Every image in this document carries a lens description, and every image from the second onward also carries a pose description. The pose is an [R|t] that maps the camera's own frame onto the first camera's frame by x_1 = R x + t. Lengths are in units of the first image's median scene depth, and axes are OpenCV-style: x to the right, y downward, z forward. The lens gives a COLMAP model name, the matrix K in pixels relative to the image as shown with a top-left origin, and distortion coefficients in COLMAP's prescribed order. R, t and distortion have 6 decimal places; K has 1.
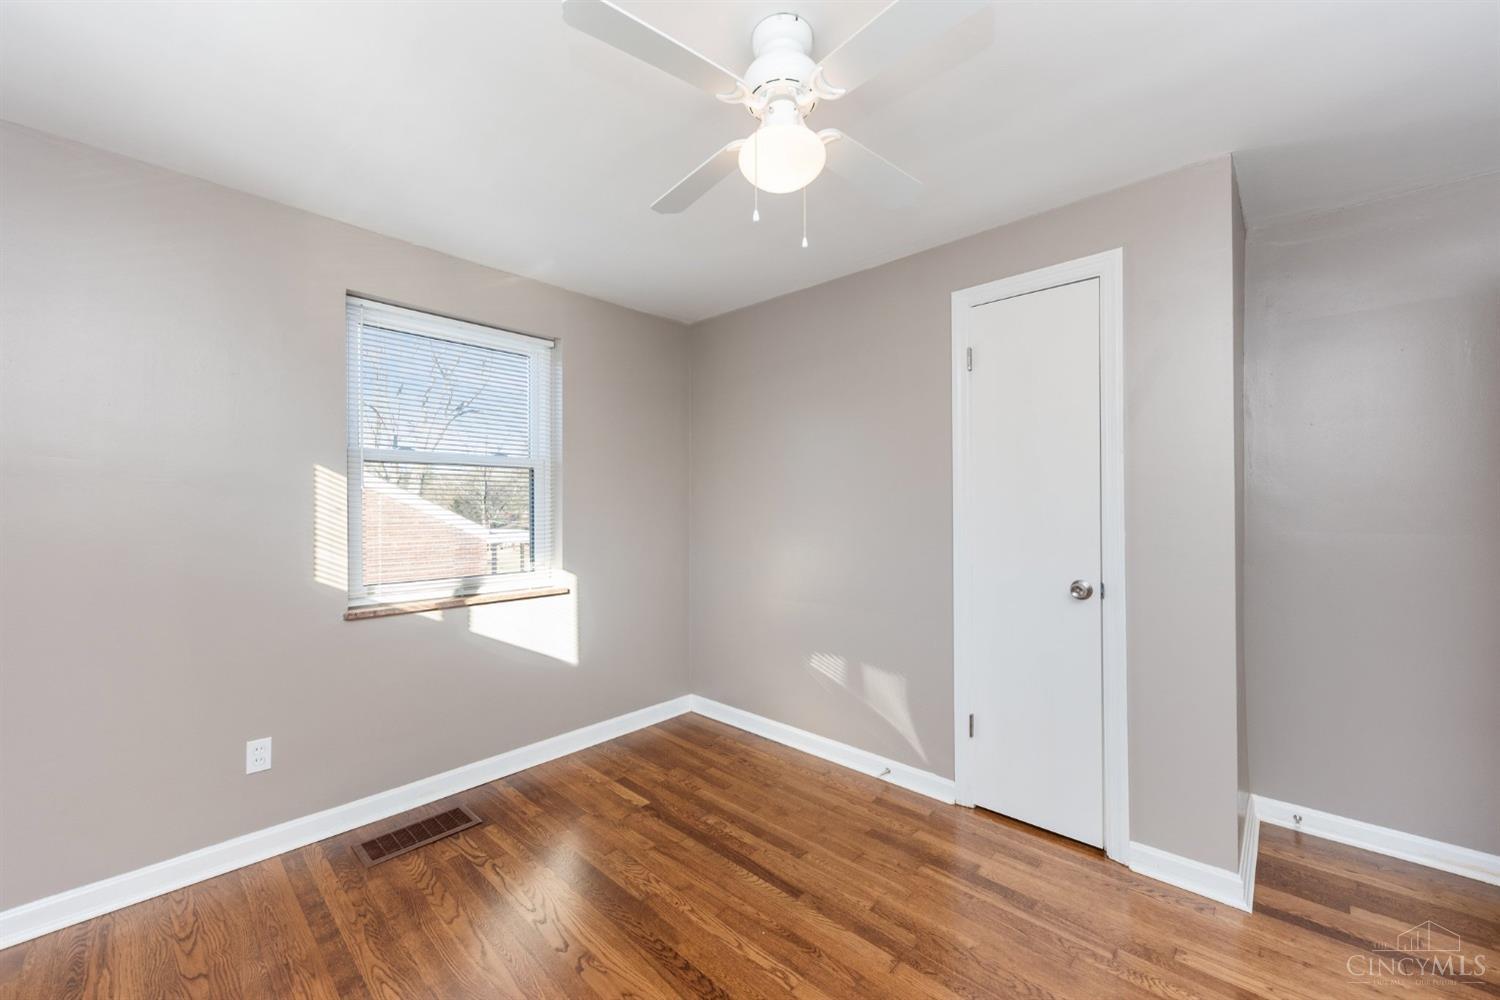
lens RADIAL K [[602.0, 0, 739.2], [0, 602.0, 503.8], [0, 0, 1]] dist [0.012093, -0.005925]
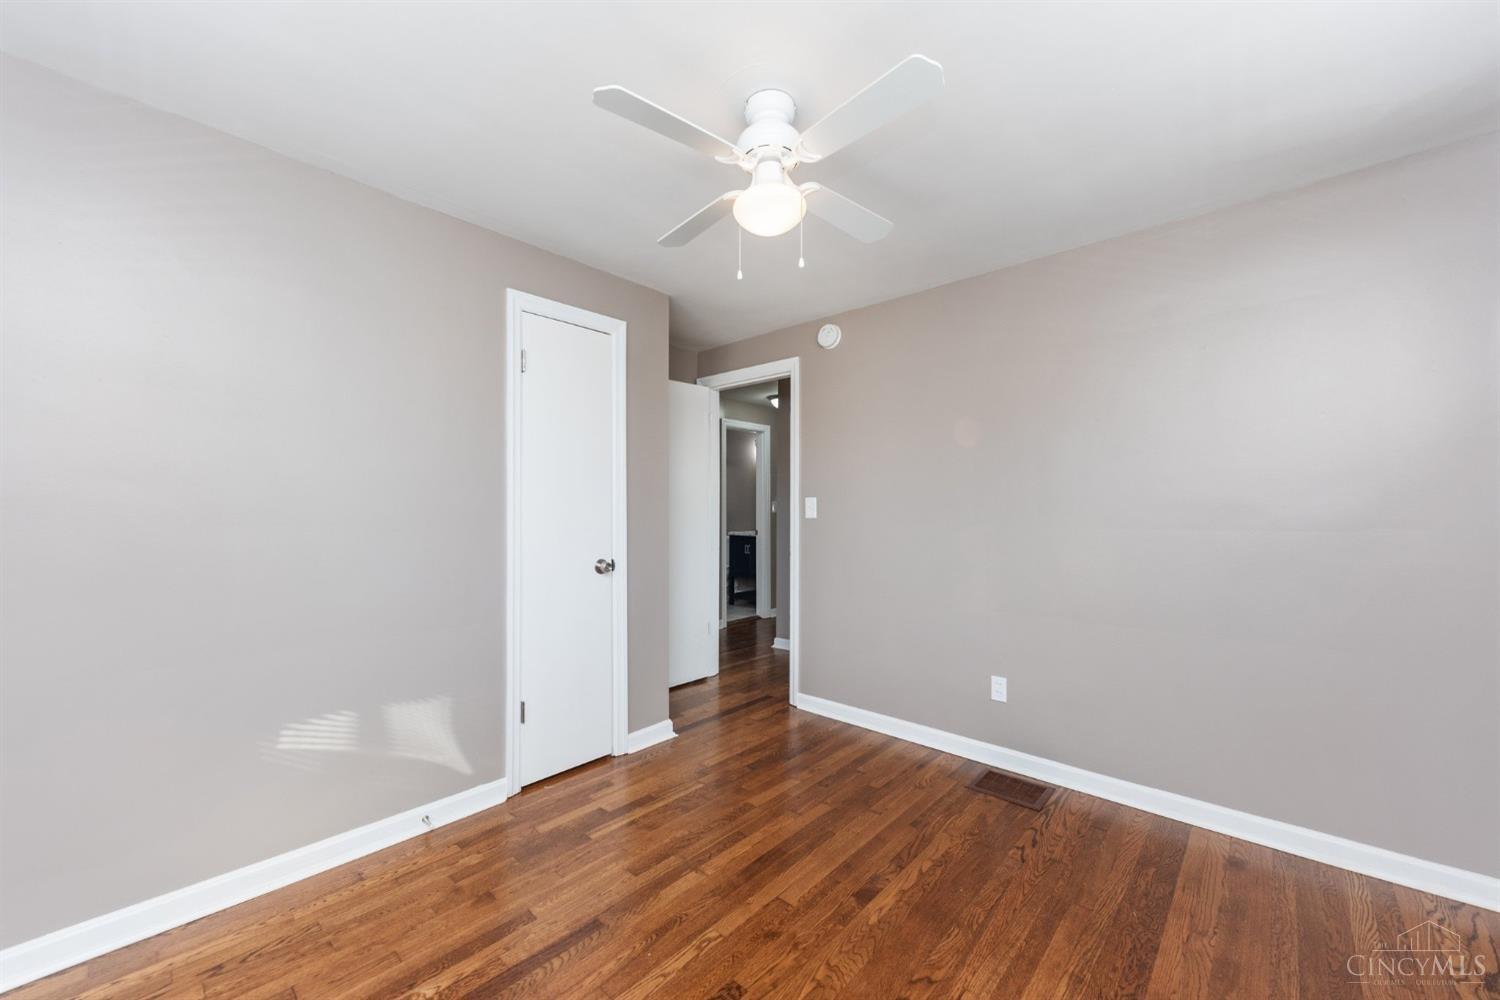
lens RADIAL K [[602.0, 0, 739.2], [0, 602.0, 503.8], [0, 0, 1]] dist [0.012093, -0.005925]
pose [[-0.057388, 0.008958, 0.998312, -0.792218], [-0.009534, 0.999909, -0.009520, 0.015307], [-0.998306, -0.010064, -0.057298, 0.801021]]
